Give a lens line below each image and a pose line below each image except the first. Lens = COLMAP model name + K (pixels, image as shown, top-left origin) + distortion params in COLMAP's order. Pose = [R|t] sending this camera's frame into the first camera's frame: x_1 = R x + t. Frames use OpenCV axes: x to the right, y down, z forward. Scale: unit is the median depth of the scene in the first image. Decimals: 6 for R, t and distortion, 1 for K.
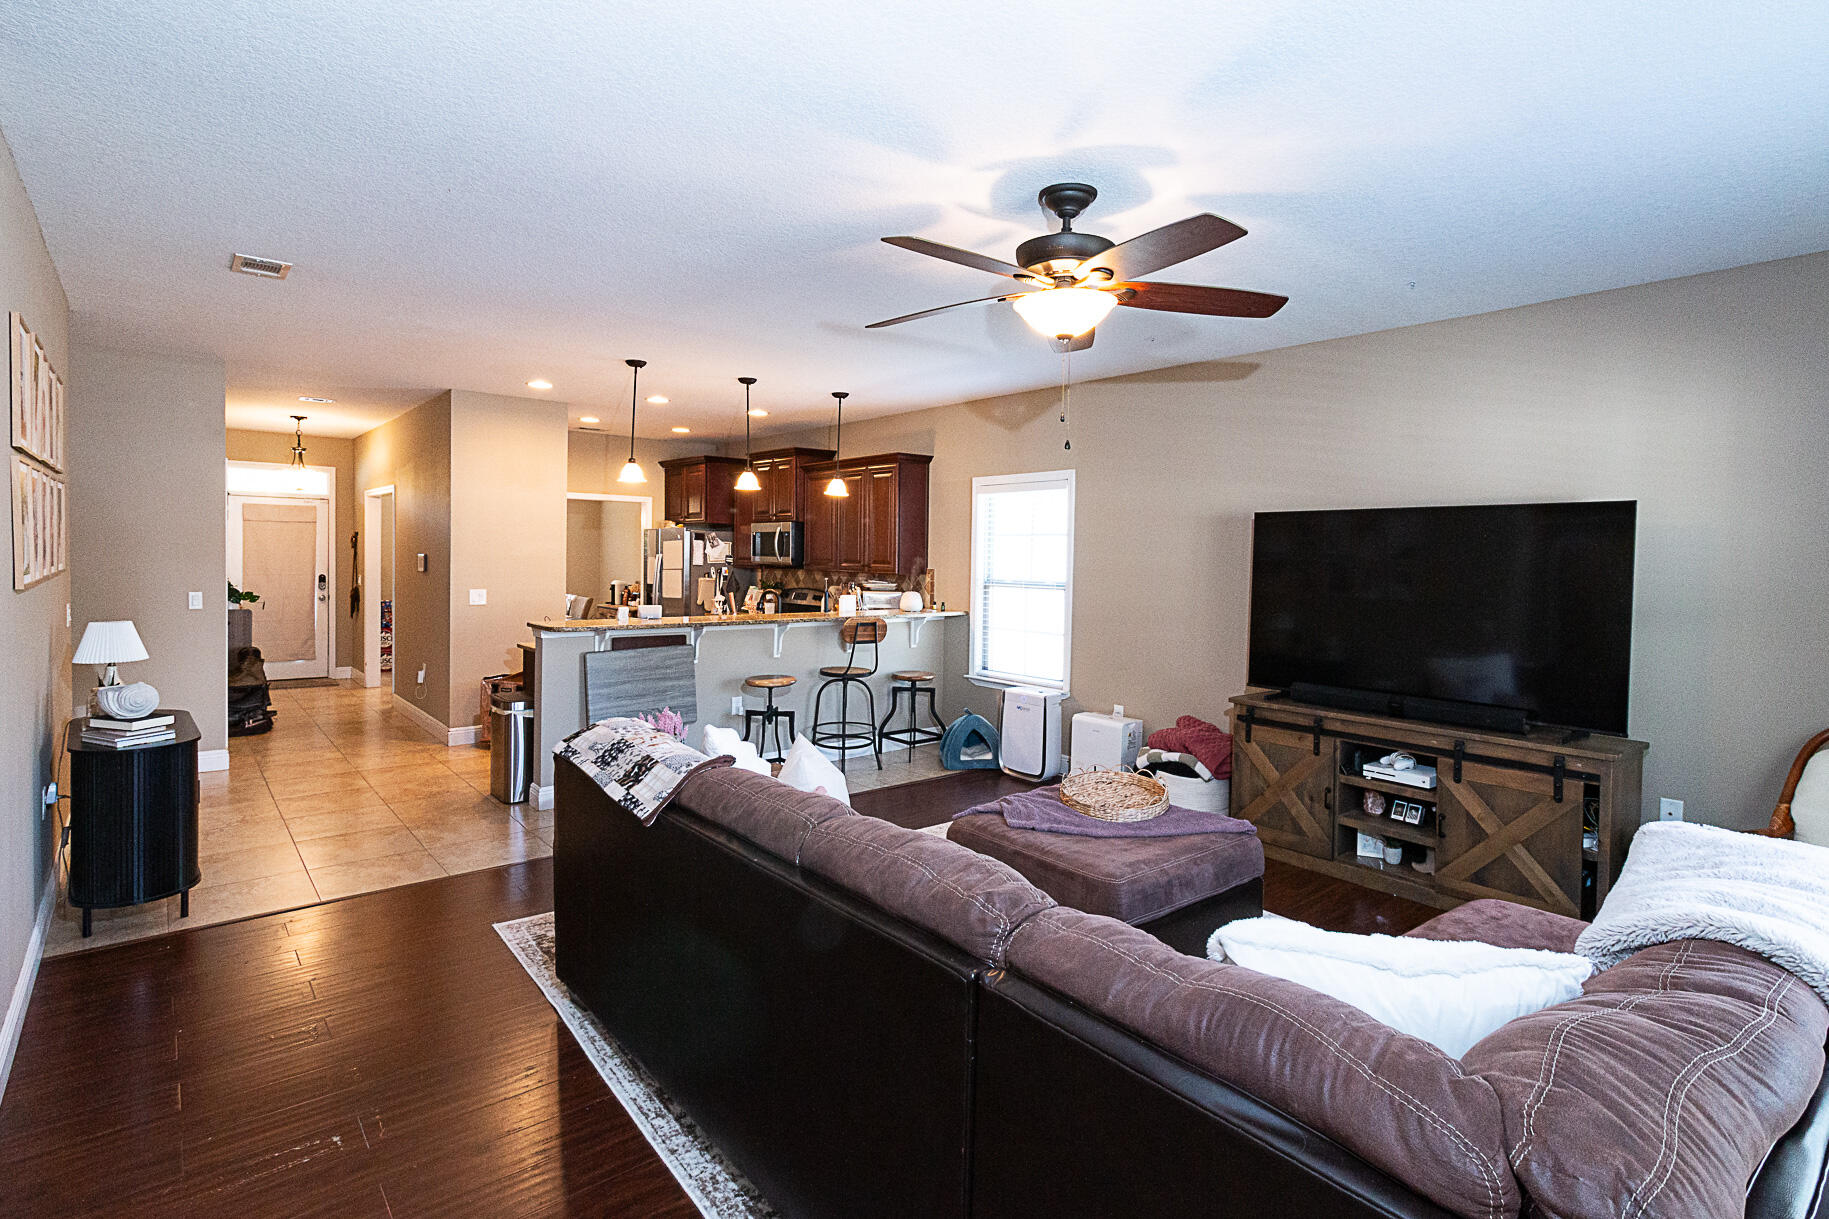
lens RADIAL K [[895.9, 0, 915.1], [0, 895.9, 580.7], [0, 0, 1]] dist [0.010603, 0.000024]
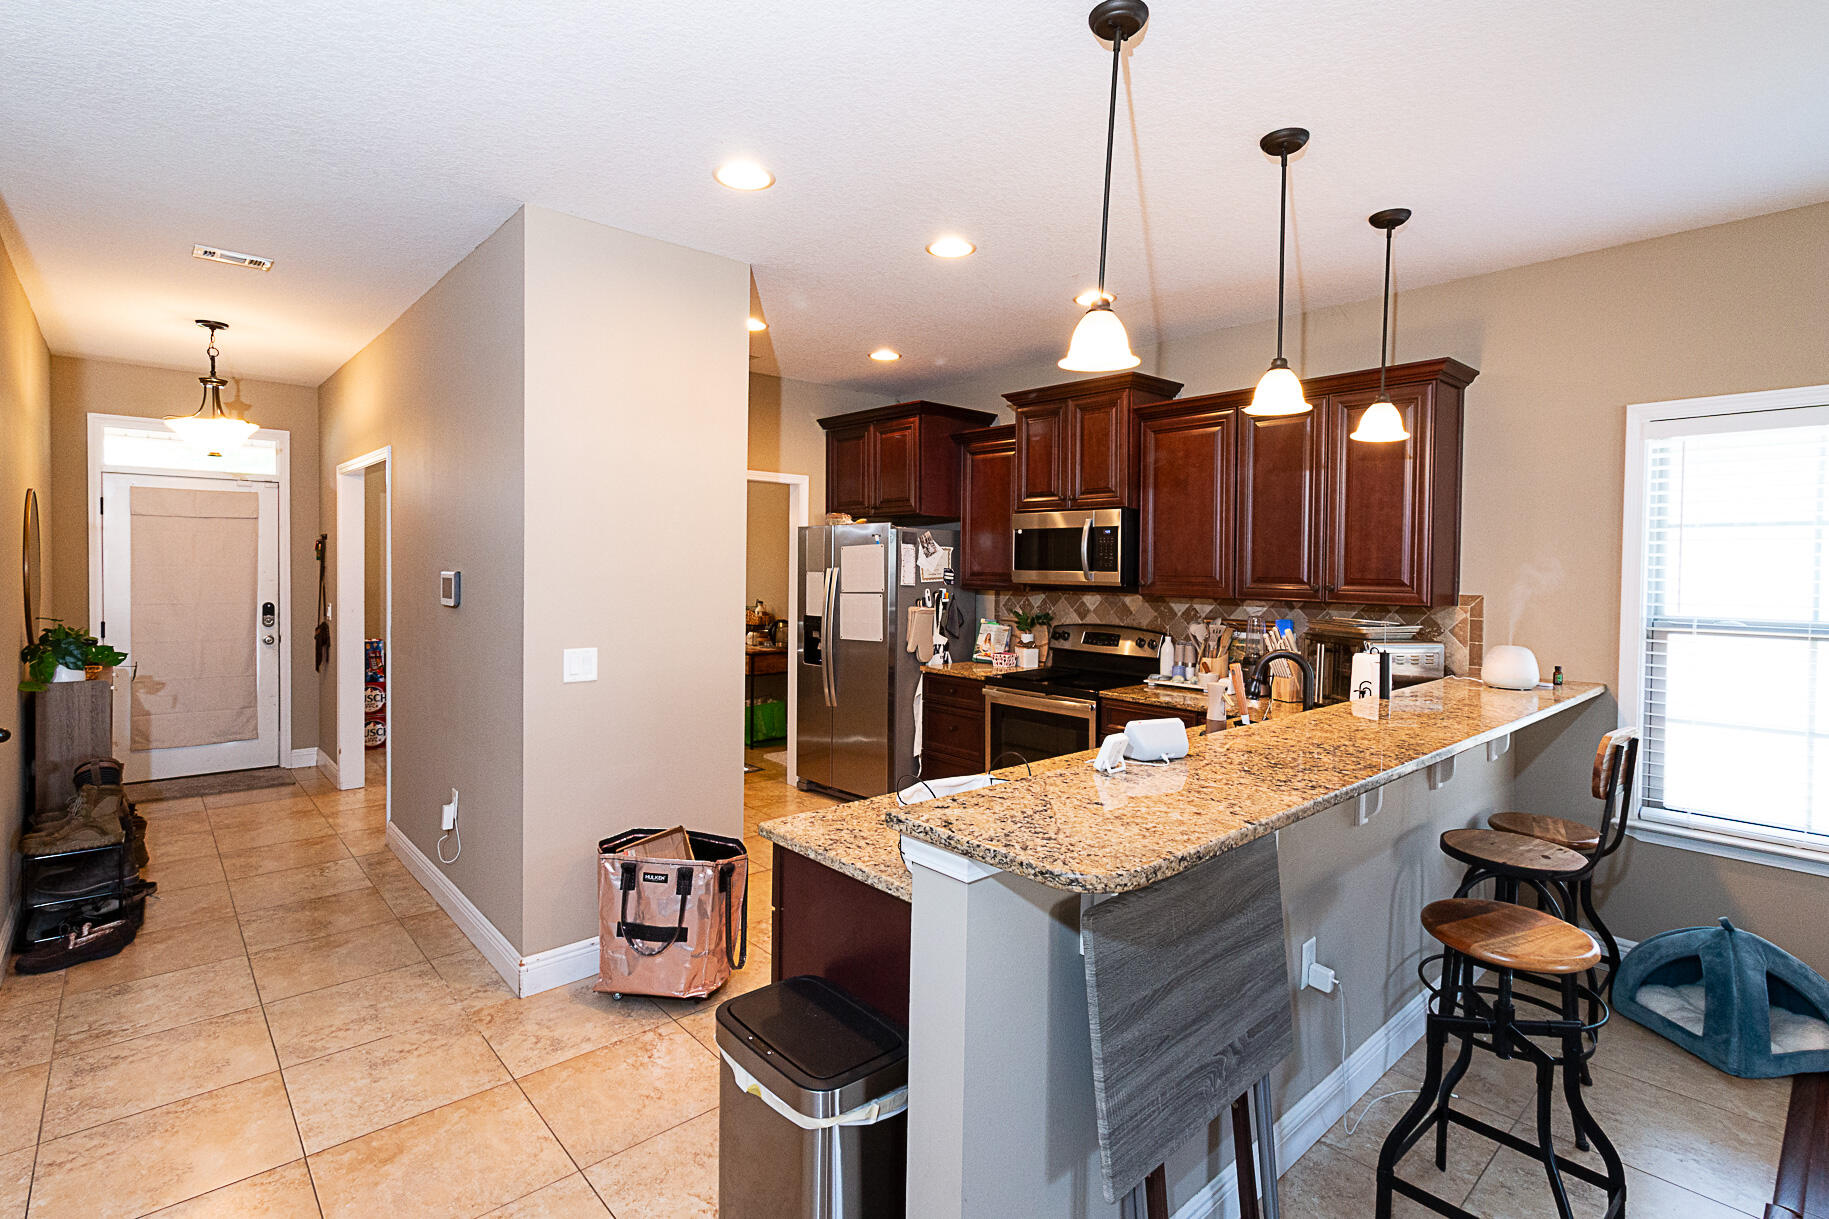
lens RADIAL K [[862.1, 0, 919.3], [0, 862.1, 584.2], [0, 0, 1]] dist [0.010285, 0.000003]
pose [[0.999344, -0.005706, 0.035756, -0.255523], [0.005907, 0.999967, -0.005529, -0.015215], [-0.035724, 0.005737, 0.999345, 0.426742]]
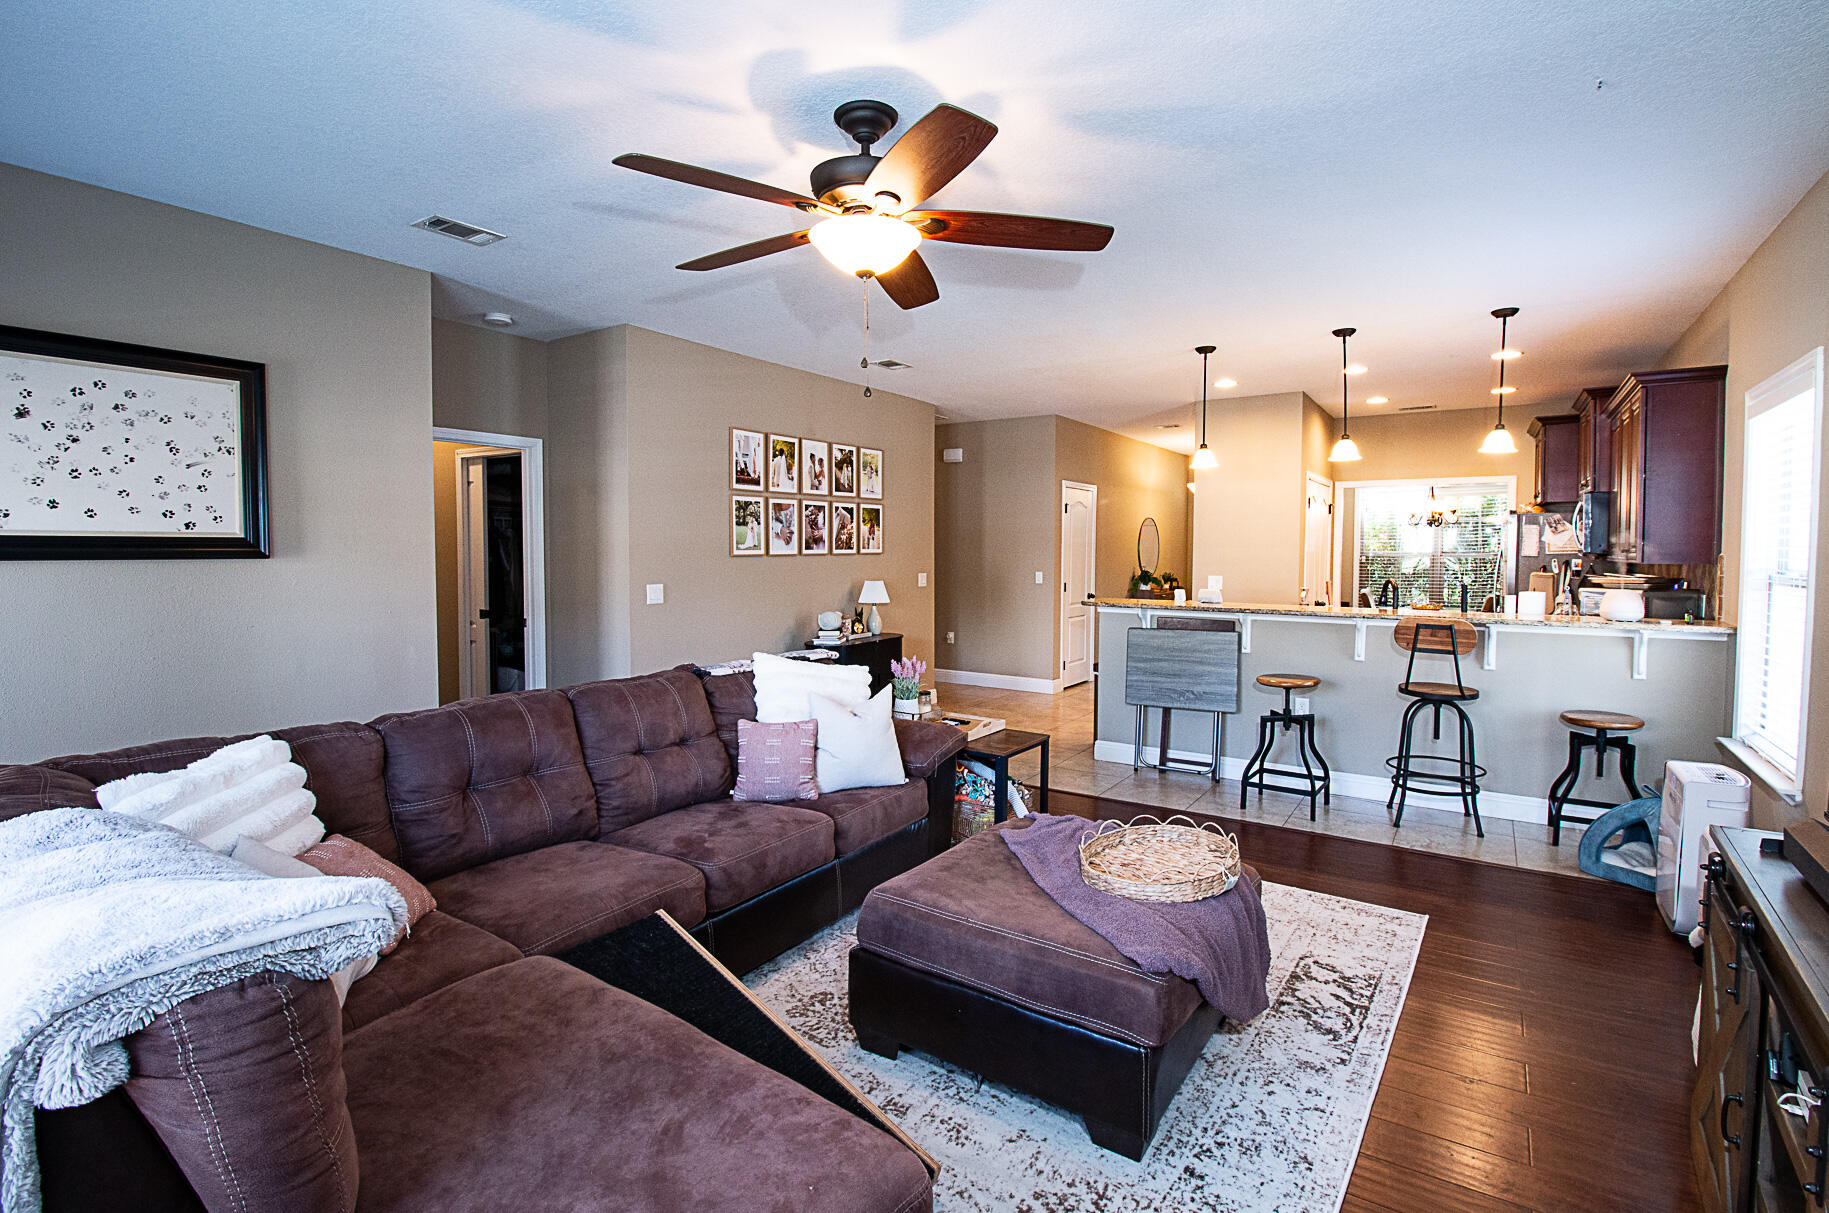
lens RADIAL K [[862.1, 0, 919.3], [0, 862.1, 581.2], [0, 0, 1]] dist [0.010285, 0.000003]
pose [[0.271790, 0.022714, -0.962089, 0.347761], [-0.029365, 0.999452, 0.015301, 0.008685], [0.961909, 0.024093, 0.272308, 0.275536]]
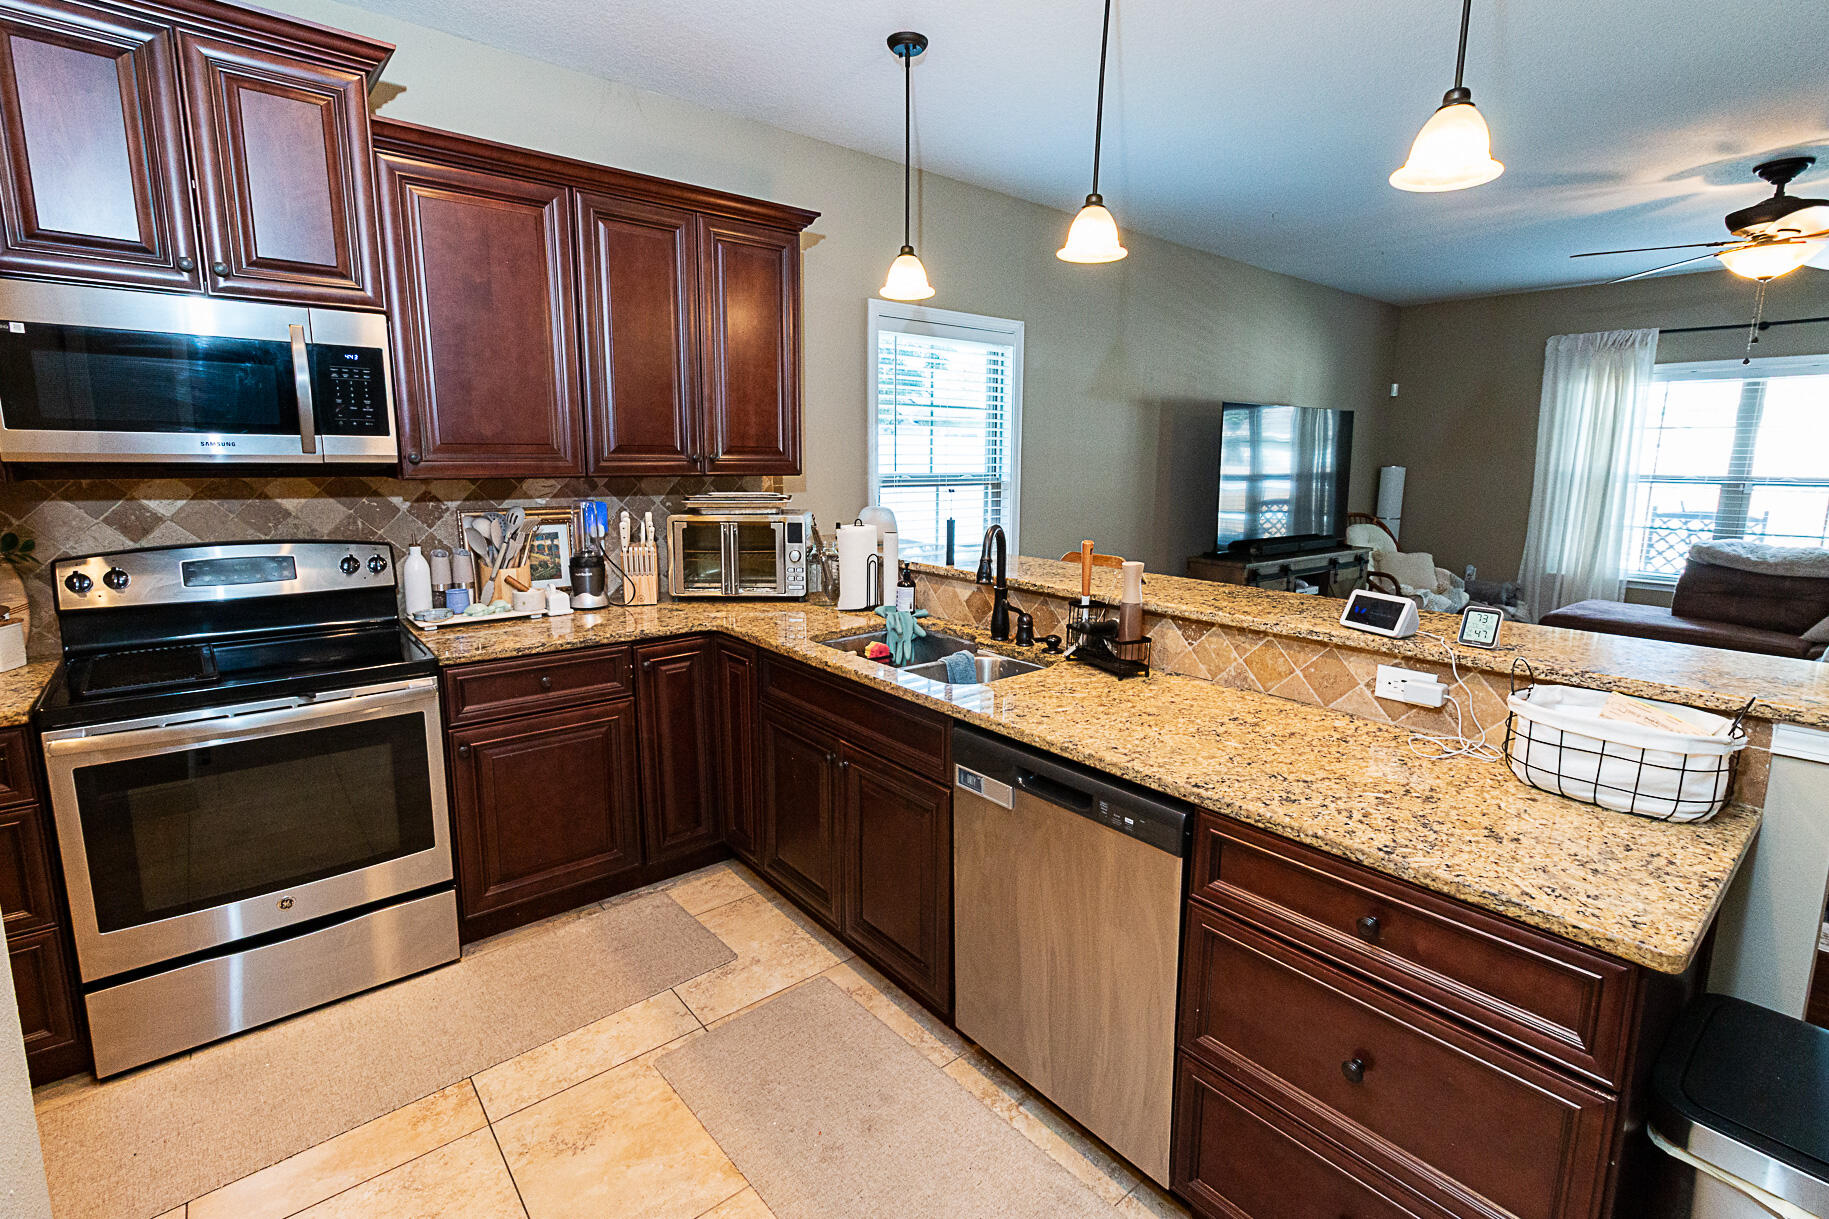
lens RADIAL K [[862.1, 0, 919.3], [0, 862.1, 584.2], [0, 0, 1]] dist [0.010285, 0.000003]
pose [[0.010700, -0.167806, 0.985762, -0.390959], [0.018422, 0.985684, 0.167593, -0.021073], [-0.999773, 0.016367, 0.013638, 0.744527]]
